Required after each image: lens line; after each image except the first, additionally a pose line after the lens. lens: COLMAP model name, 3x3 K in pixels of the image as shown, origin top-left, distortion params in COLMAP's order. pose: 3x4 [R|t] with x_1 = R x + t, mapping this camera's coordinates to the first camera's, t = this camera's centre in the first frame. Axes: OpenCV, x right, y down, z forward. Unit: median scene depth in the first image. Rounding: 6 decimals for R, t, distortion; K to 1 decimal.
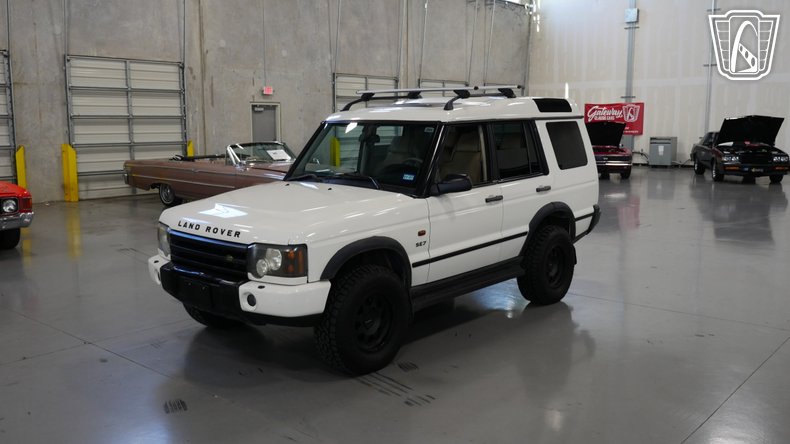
lens RADIAL K [[711.8, 0, 394.6], [0, 711.8, 216.0], [0, 0, 1]] dist [0.008092, -0.008125]
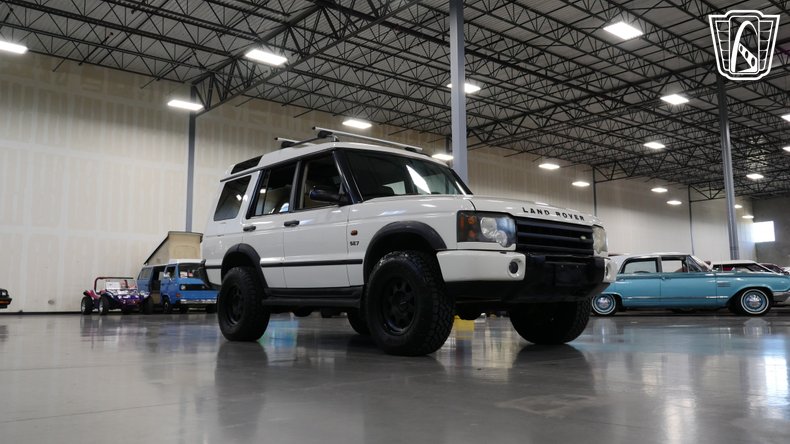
lens RADIAL K [[639.3, 0, 393.5], [0, 639.3, 217.3], [0, 0, 1]] dist [-0.002043, -0.002232]
pose [[0.145326, 0.133283, 0.980365, -0.421069], [0.137855, 0.978491, -0.153463, 0.046334], [-0.979733, 0.157451, 0.123826, 0.384375]]
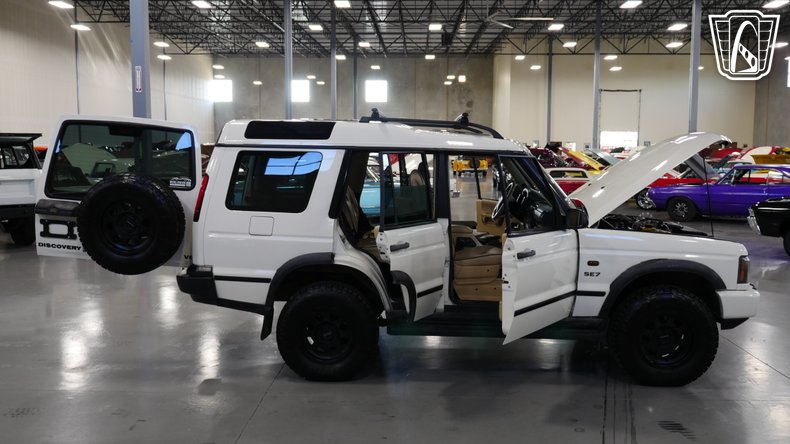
lens RADIAL K [[729.1, 0, 395.8], [0, 729.1, 221.6], [0, 0, 1]] dist [0.001344, -0.002265]
pose [[-0.633469, -0.077882, 0.769839, -0.300941], [0.101455, 0.977972, 0.182421, -0.101438], [-0.767088, 0.193662, -0.611614, 0.752464]]
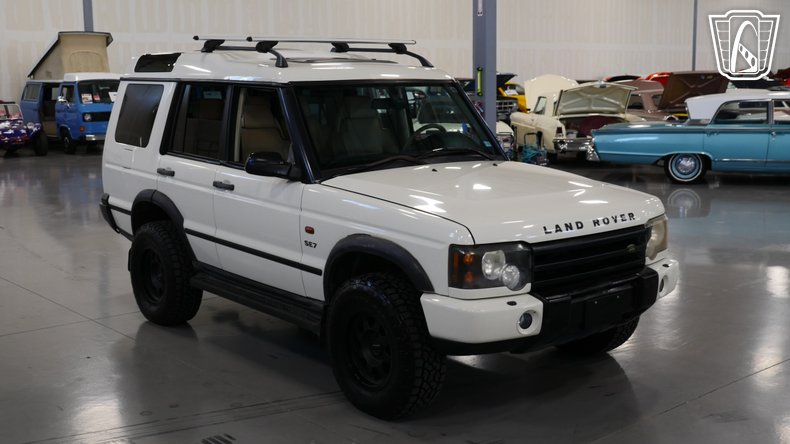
lens RADIAL K [[925.1, 0, 392.9], [0, 925.1, 217.2], [0, 0, 1]] dist [-0.011820, 0.009578]
pose [[0.150401, -0.144366, 0.978028, -0.425402], [0.142741, 0.982086, 0.123015, -0.046776], [-0.978266, 0.121103, 0.168313, 0.357553]]
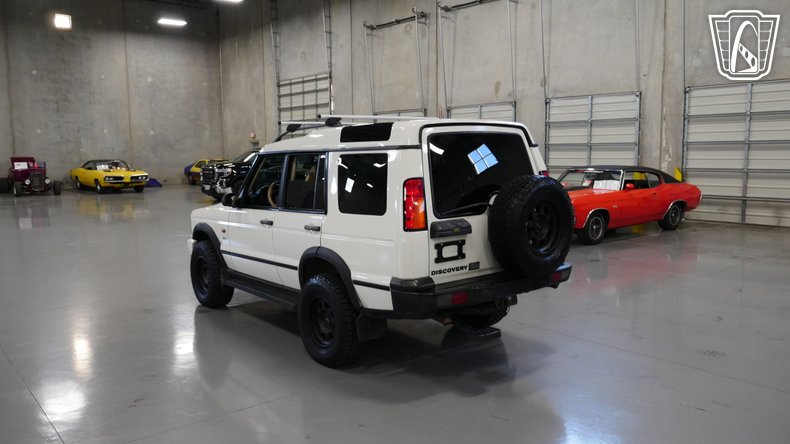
lens RADIAL K [[628.8, 0, 393.3], [0, 628.8, 218.6], [0, 0, 1]] dist [-0.002678, -0.005662]
pose [[-0.174102, 0.112296, -0.978304, 0.443840], [-0.121645, 0.983414, 0.134531, -0.077543], [0.977185, 0.142428, -0.157554, 0.561591]]
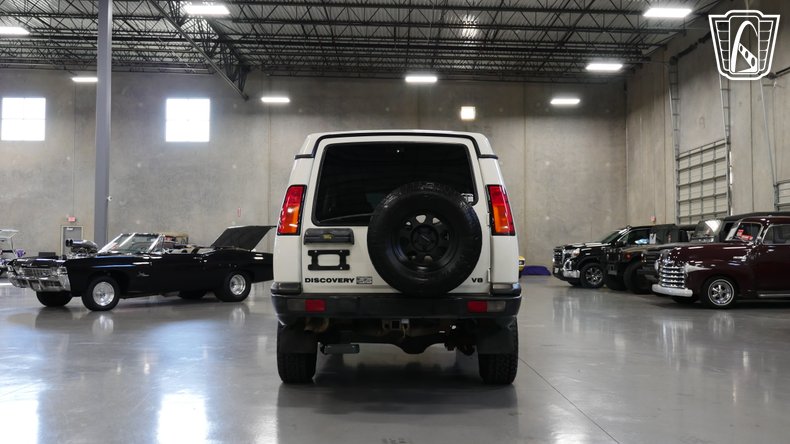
lens RADIAL K [[721.3, 0, 394.1], [0, 721.3, 216.8], [0, 0, 1]] dist [0.013426, 0.003134]
pose [[-0.756400, -0.031890, -0.653331, 0.338328], [-0.089984, 0.994388, 0.055642, -0.065915], [0.647890, 0.100877, -0.755025, 0.826903]]
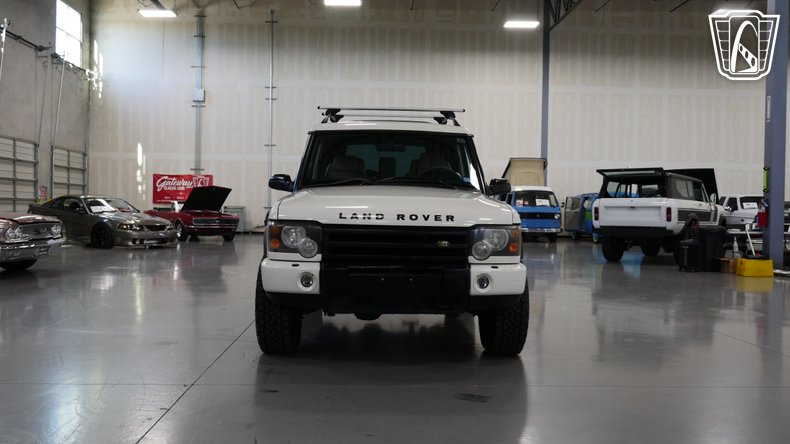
lens RADIAL K [[682.3, 0, 395.0], [0, 682.3, 220.0], [0, 0, 1]] dist [0.010337, 0.001038]
pose [[0.726049, 0.004974, 0.687625, -0.299112], [0.073966, 0.993607, -0.085288, 0.033257], [-0.683653, 0.112784, 0.721040, 0.126233]]
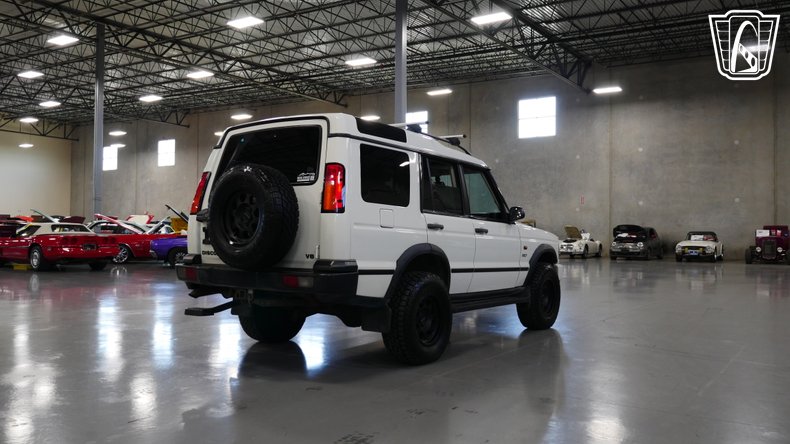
lens RADIAL K [[656.8, 0, 396.9], [0, 656.8, 214.2], [0, 0, 1]] dist [-0.001045, -0.008611]
pose [[-0.993517, -0.010995, -0.113148, 0.070971], [-0.022801, 0.994360, 0.103581, -0.075405], [0.111371, 0.105489, -0.988164, 0.919772]]
